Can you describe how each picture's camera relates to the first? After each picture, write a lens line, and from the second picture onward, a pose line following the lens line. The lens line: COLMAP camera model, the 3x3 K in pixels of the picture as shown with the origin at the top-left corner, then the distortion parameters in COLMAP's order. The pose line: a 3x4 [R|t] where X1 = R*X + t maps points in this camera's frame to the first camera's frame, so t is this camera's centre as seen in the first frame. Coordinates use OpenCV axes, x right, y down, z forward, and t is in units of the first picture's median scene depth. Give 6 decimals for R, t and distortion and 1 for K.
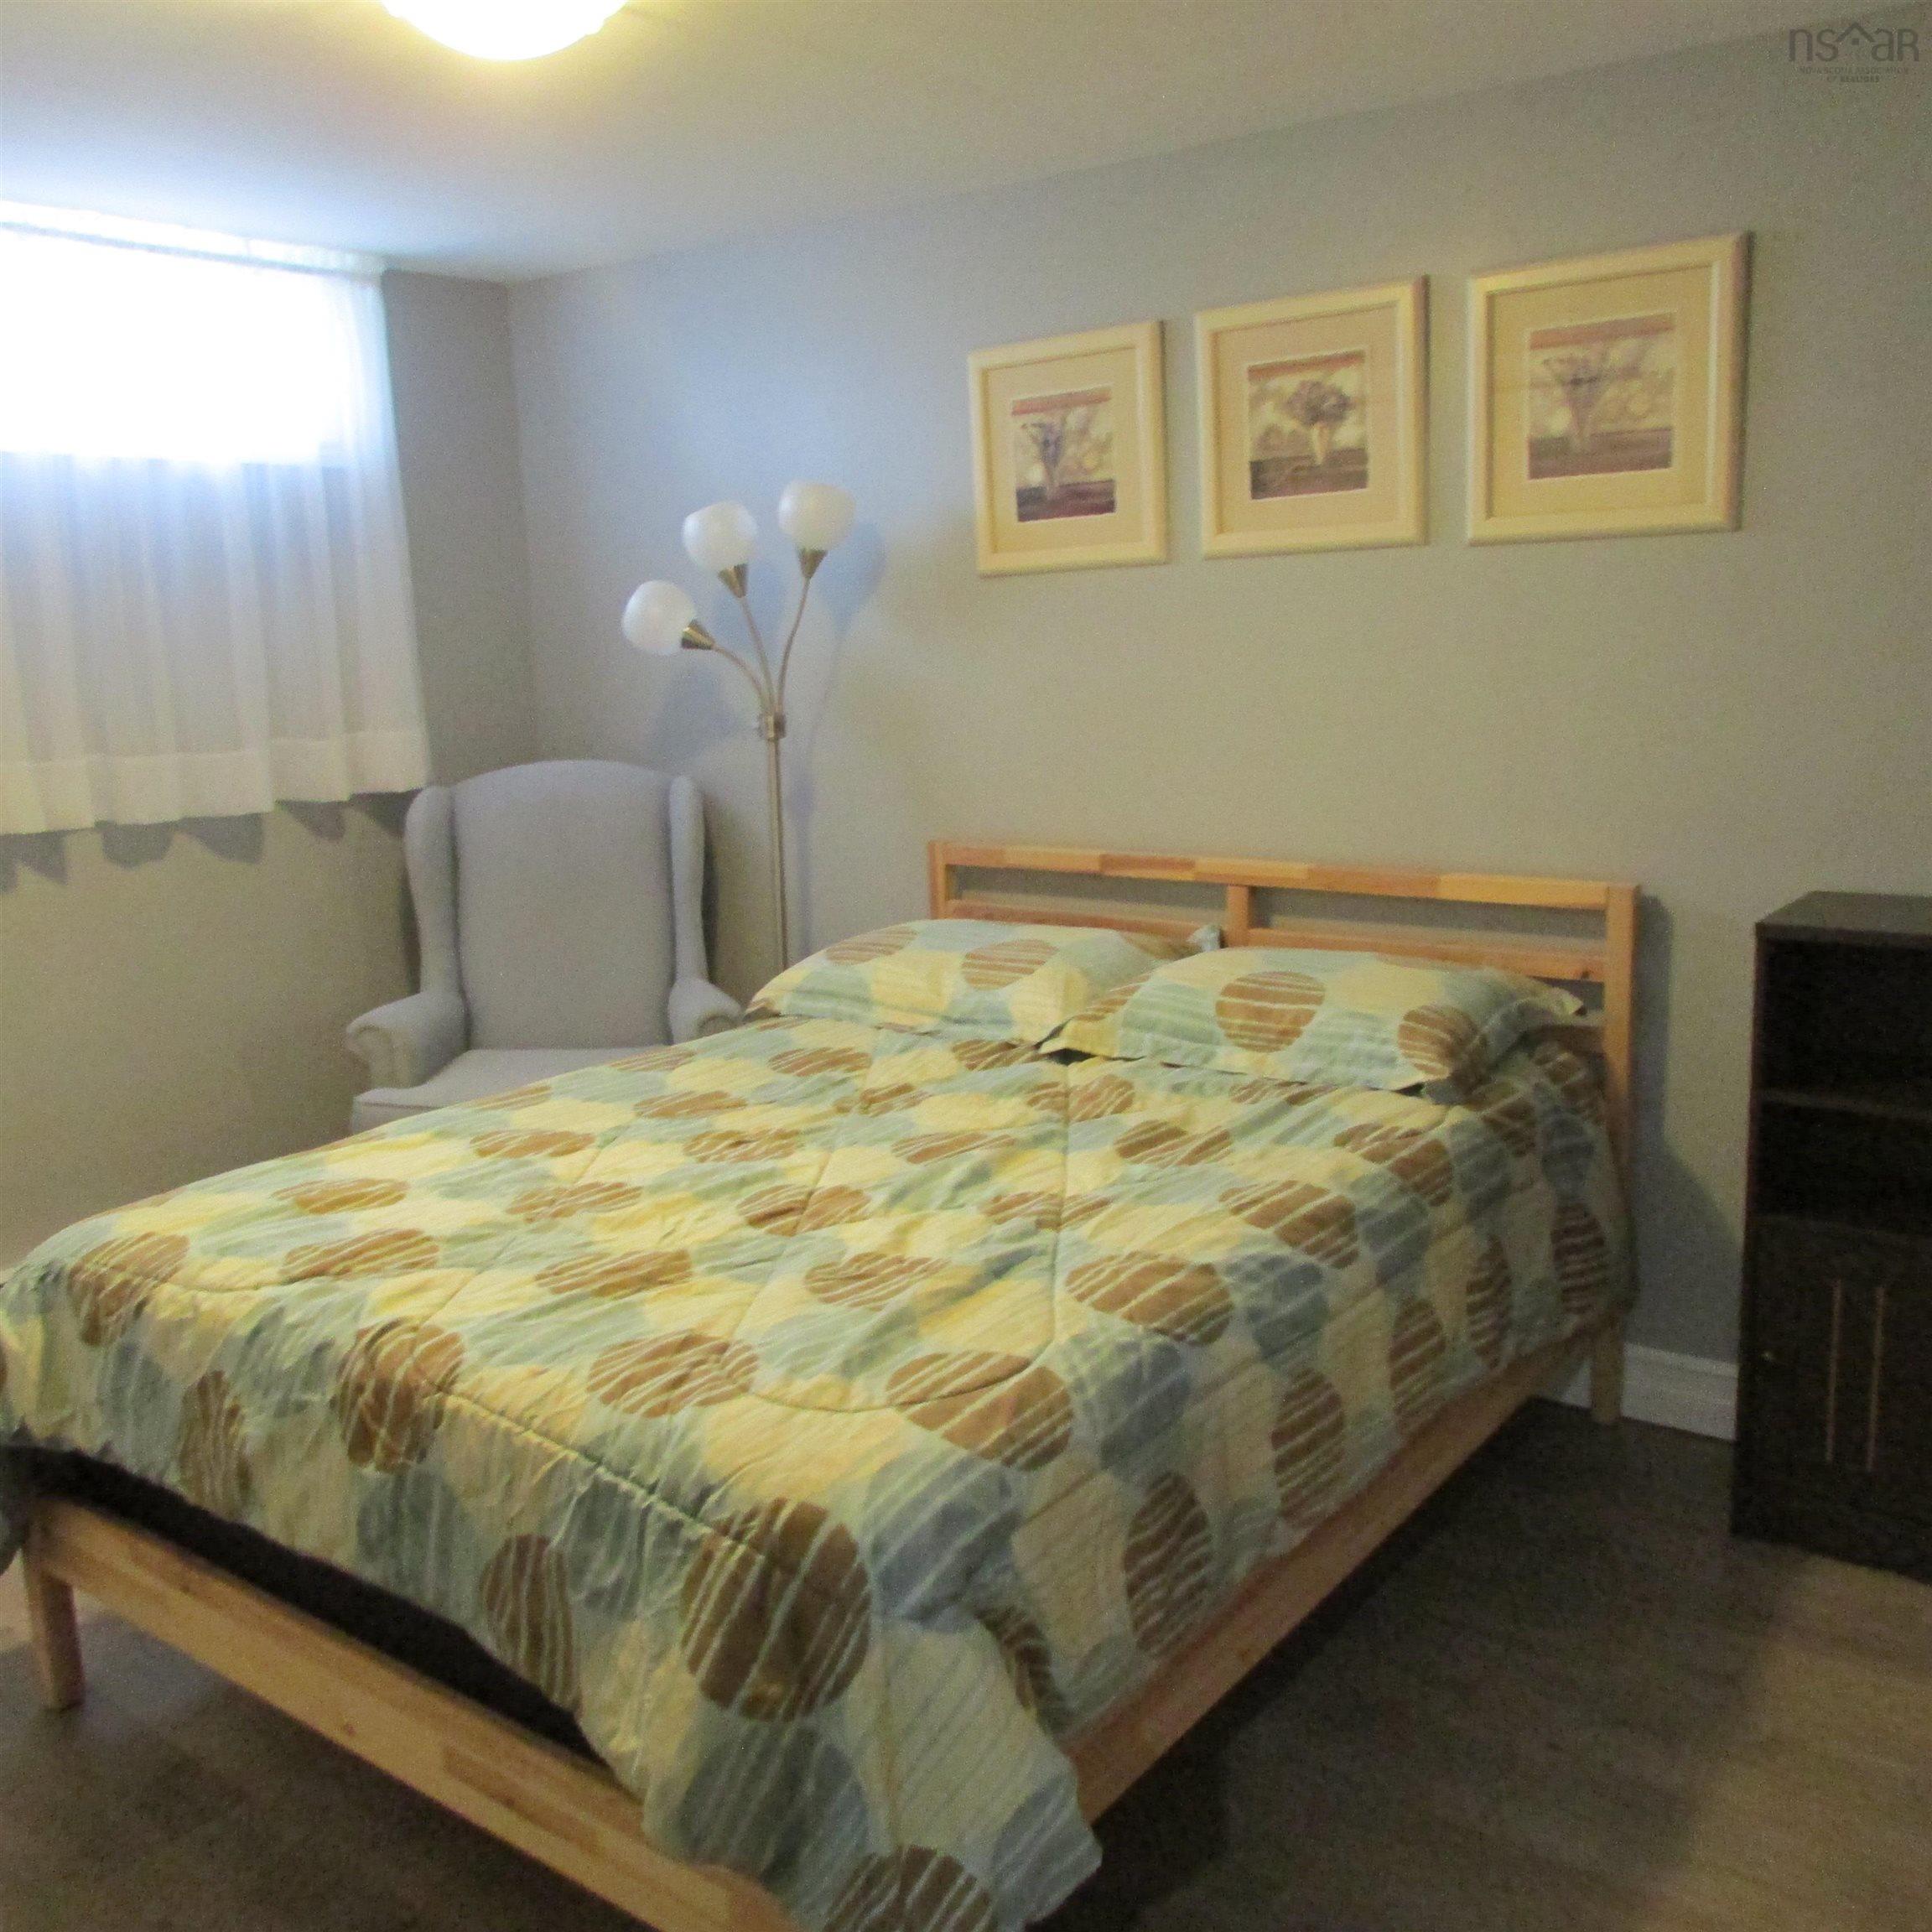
lens RADIAL K [[1859.5, 0, 966.0], [0, 1859.5, 966.0], [0, 0, 1]] dist [0.002037, -0.004514]
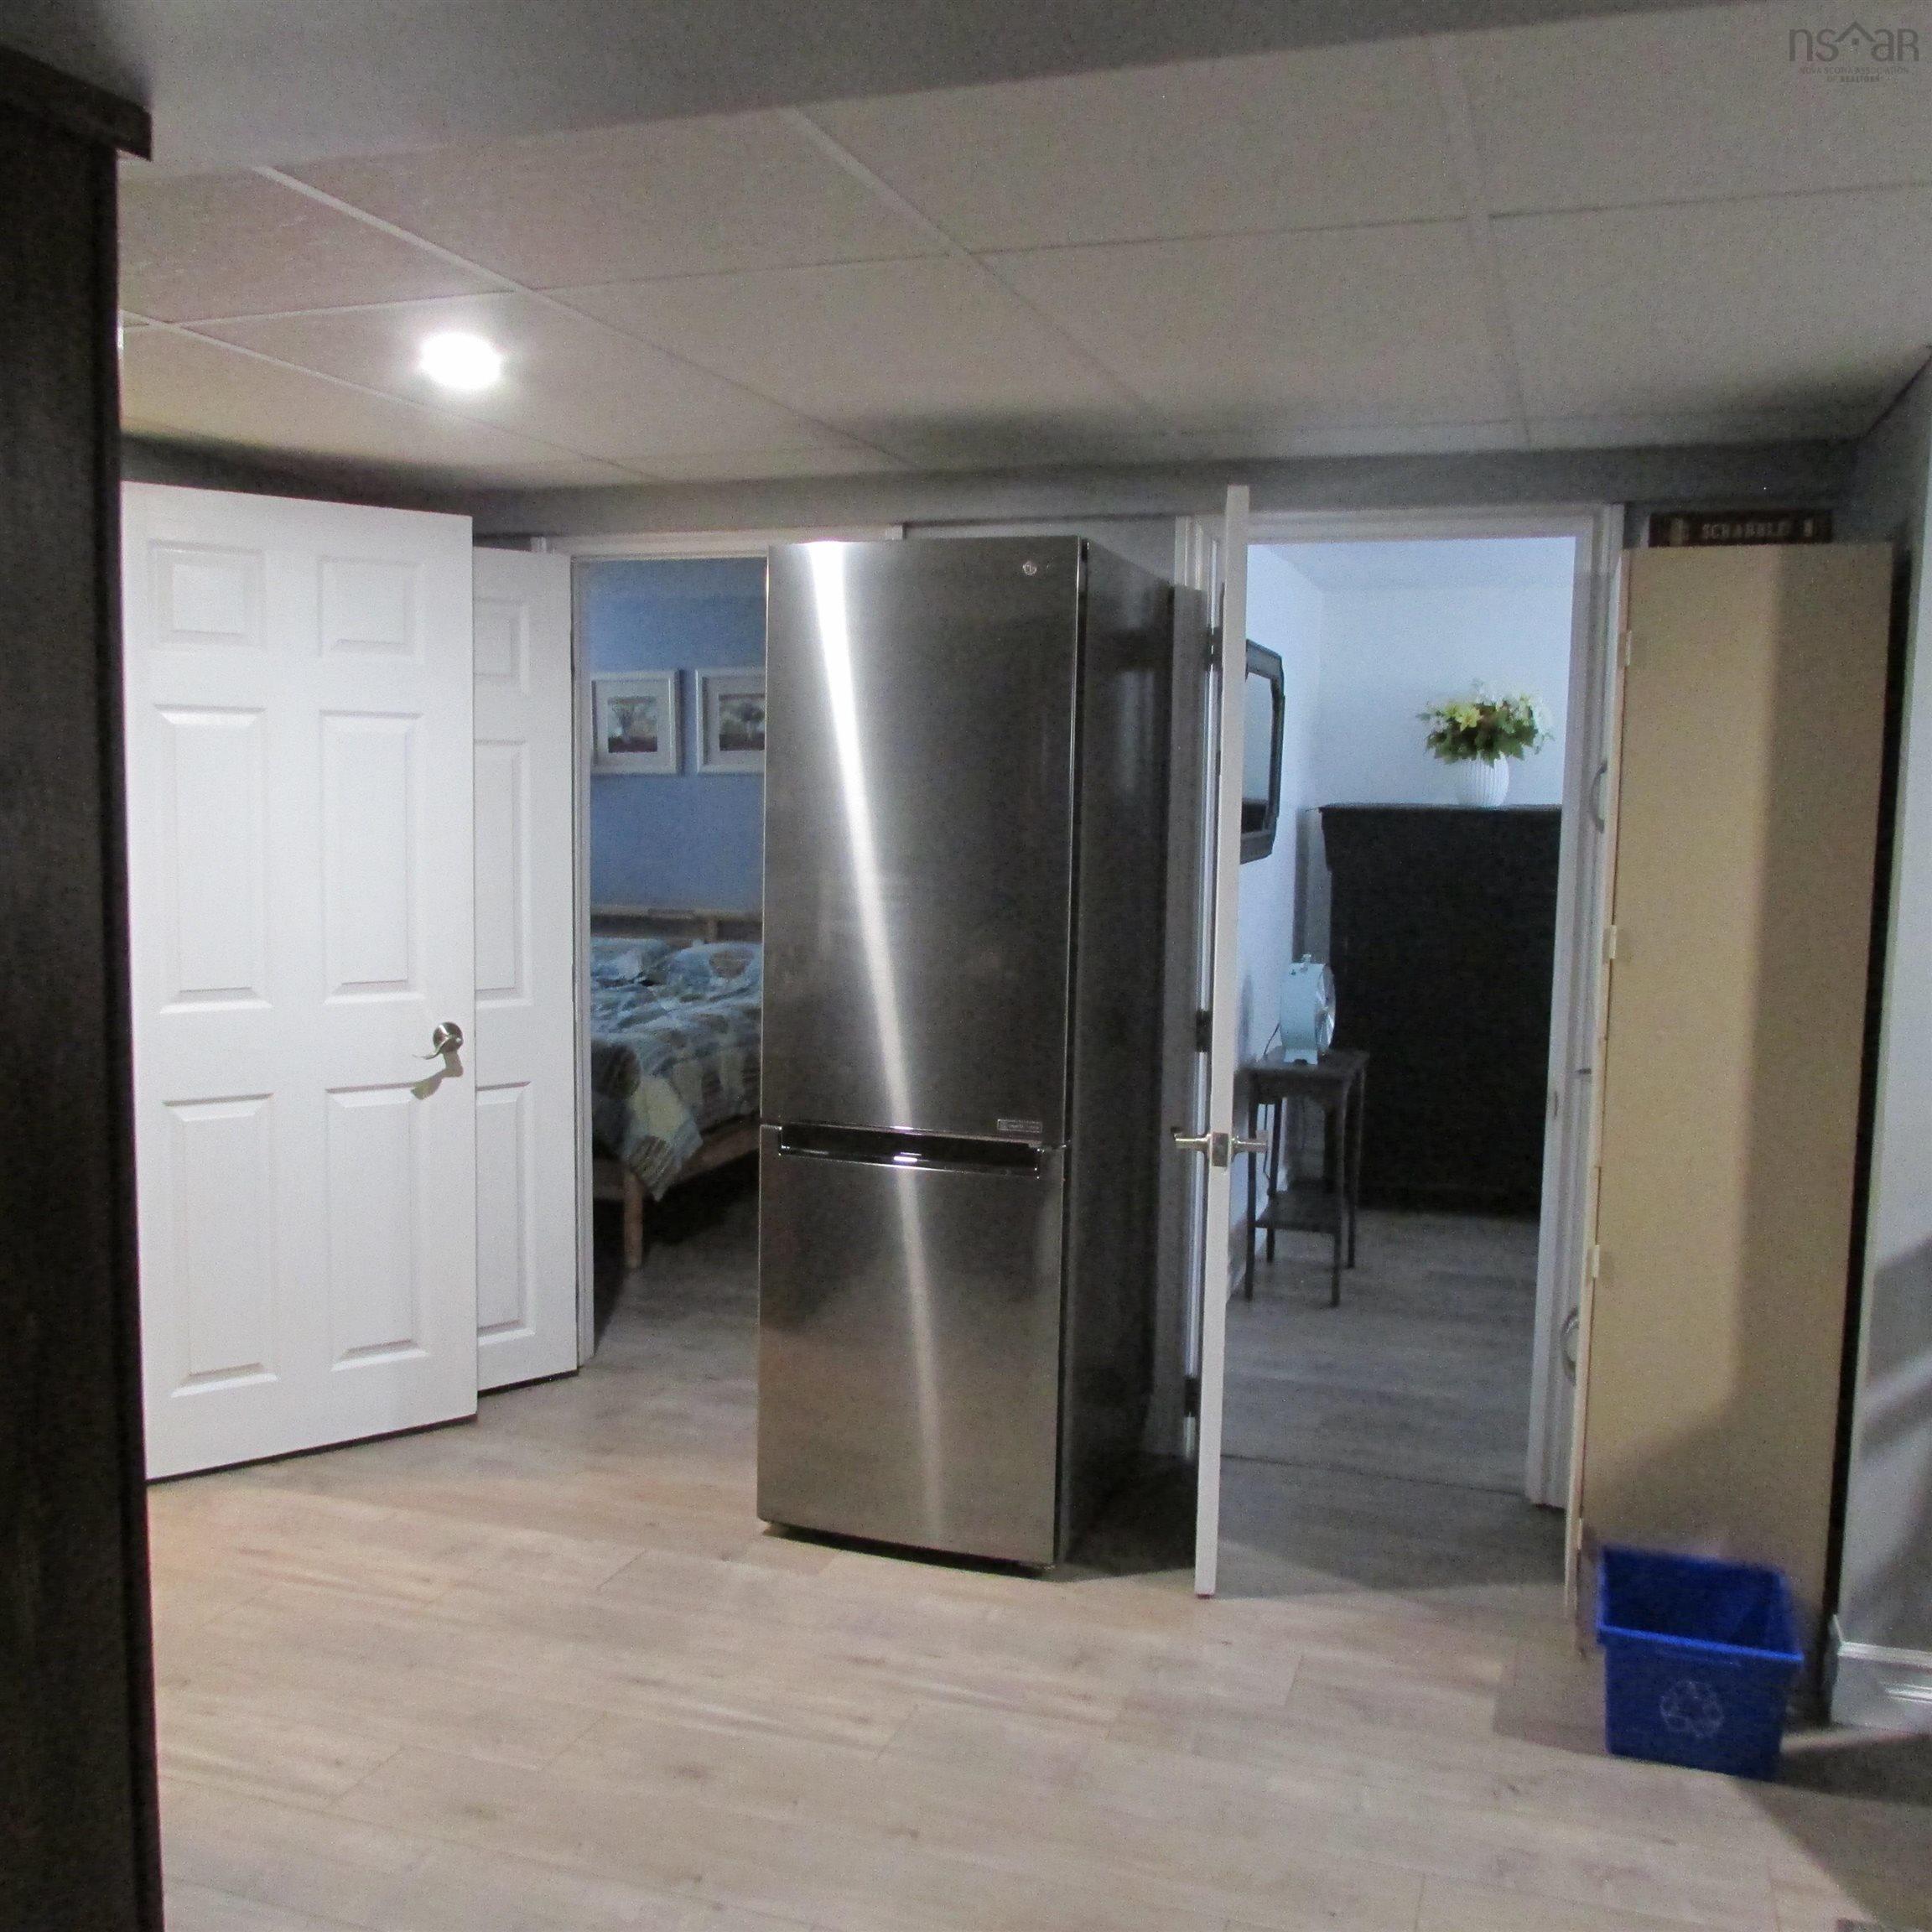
lens RADIAL K [[1859.5, 0, 966.0], [0, 1859.5, 966.0], [0, 0, 1]] dist [0.002037, -0.004514]
pose [[0.948731, 0.017040, 0.315625, -0.279115], [0.010849, 0.996202, -0.086391, 0.214404], [-0.315898, 0.085386, 0.944943, -1.242850]]
